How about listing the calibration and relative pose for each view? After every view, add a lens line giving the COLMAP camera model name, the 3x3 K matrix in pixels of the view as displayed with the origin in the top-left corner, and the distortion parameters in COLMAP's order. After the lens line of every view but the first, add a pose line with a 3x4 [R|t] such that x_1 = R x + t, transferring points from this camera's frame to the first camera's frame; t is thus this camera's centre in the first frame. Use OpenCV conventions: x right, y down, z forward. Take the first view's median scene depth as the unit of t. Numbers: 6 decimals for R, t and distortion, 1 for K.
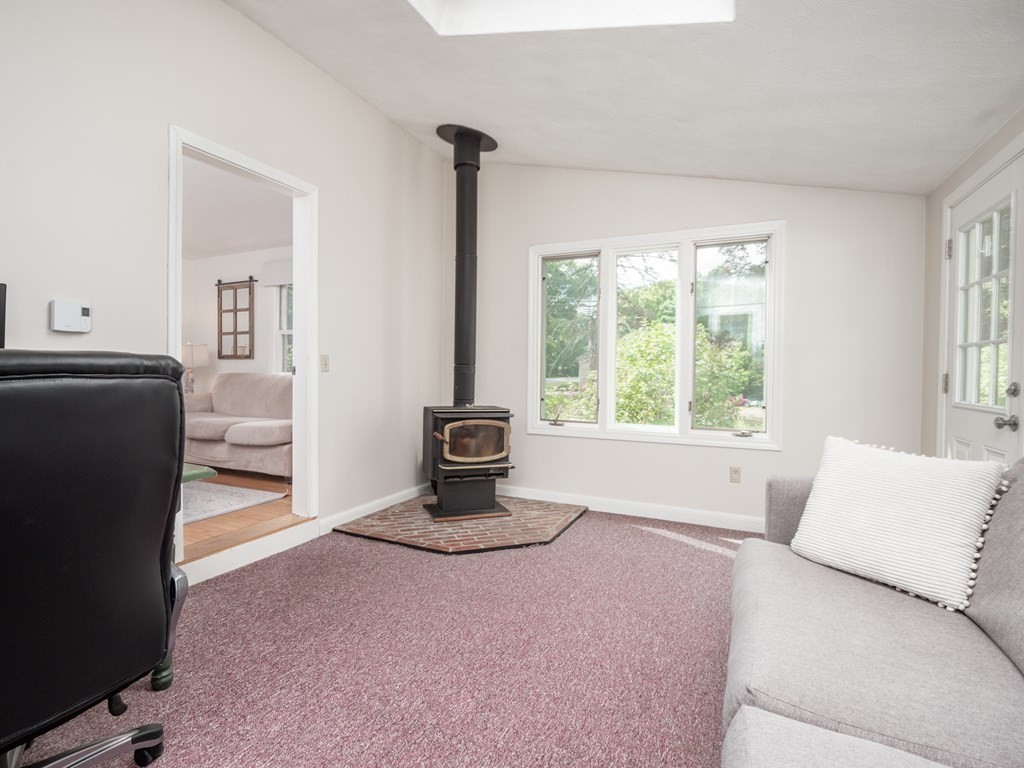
lens RADIAL K [[502.9, 0, 503.3], [0, 502.9, 380.0], [0, 0, 1]] dist [-0.016581, 0.000228]
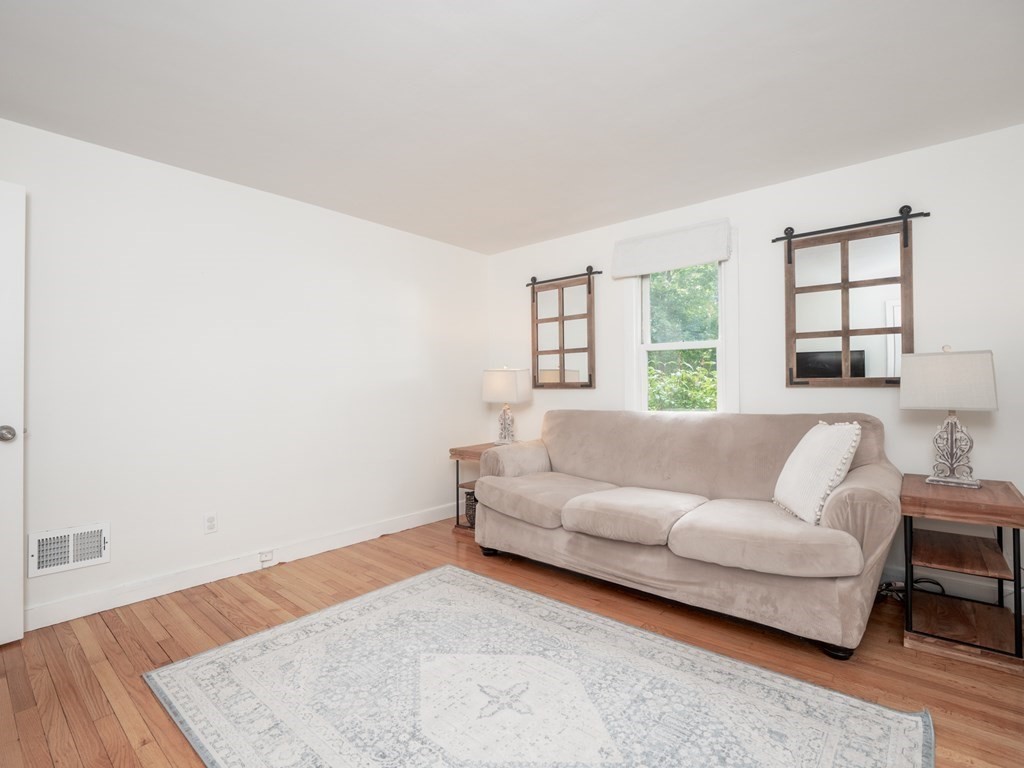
lens RADIAL K [[495.9, 0, 507.4], [0, 495.9, 384.4], [0, 0, 1]] dist [-0.015882, 0.000483]
pose [[0.960047, -0.021758, -0.278993, -0.419263], [0.017344, 0.999683, -0.018277, -0.036713], [0.279302, 0.012708, 0.960119, 0.320745]]
